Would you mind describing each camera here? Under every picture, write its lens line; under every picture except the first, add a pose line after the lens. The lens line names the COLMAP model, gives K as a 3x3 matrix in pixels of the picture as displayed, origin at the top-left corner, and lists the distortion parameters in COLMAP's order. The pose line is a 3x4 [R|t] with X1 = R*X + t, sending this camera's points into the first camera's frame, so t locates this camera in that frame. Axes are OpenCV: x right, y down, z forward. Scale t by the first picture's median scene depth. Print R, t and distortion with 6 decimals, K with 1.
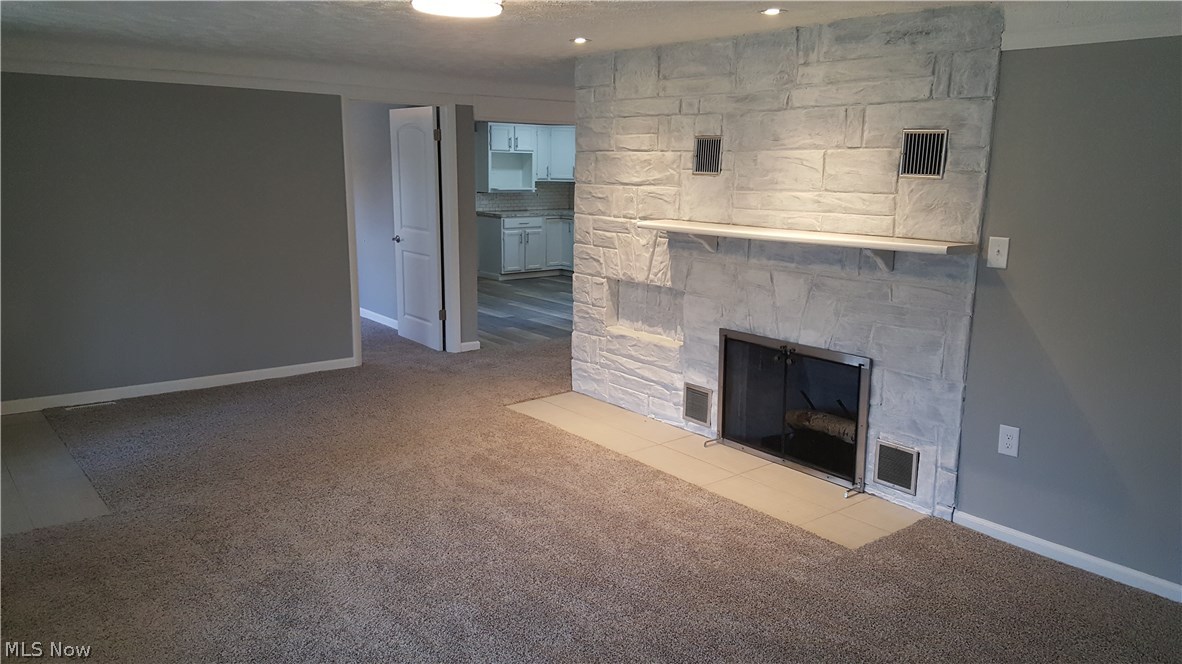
lens RADIAL K [[865.7, 0, 571.1], [0, 865.7, 337.4], [0, 0, 1]] dist [0.113539, -0.136467]
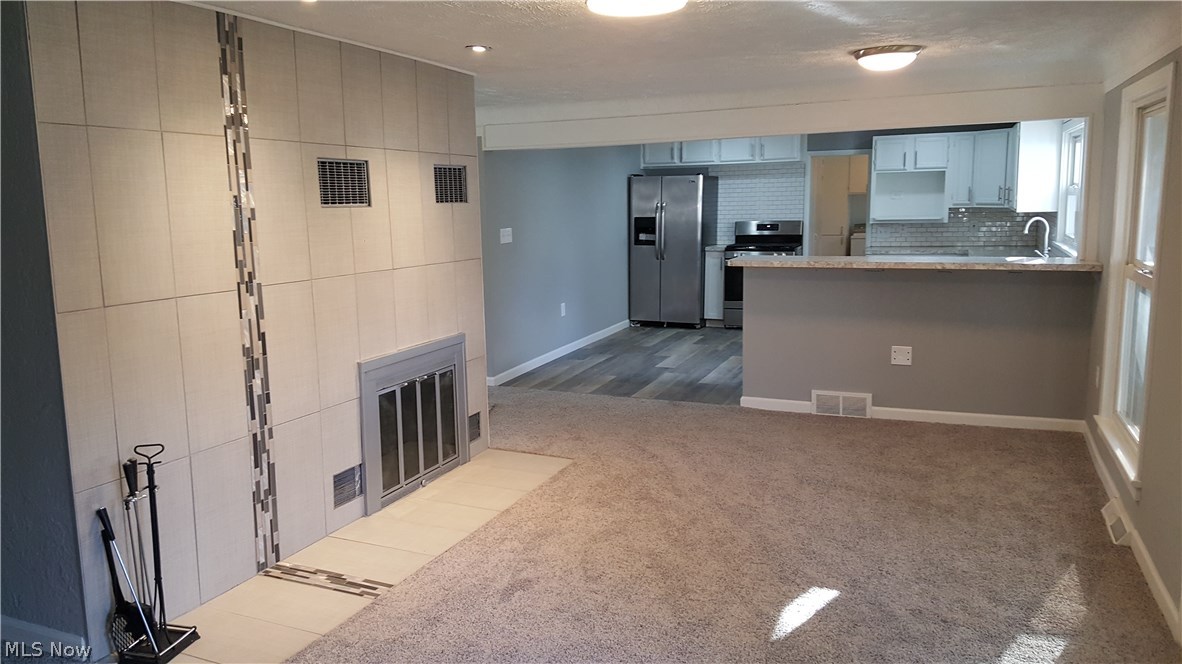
lens RADIAL K [[865.7, 0, 568.6], [0, 865.7, 331.9], [0, 0, 1]] dist [0.113539, -0.136467]
pose [[0.483995, 0.117272, -0.867177, 1.200661], [-0.150331, 0.987389, 0.049626, -0.173515], [0.862061, 0.106345, 0.495521, 0.971376]]
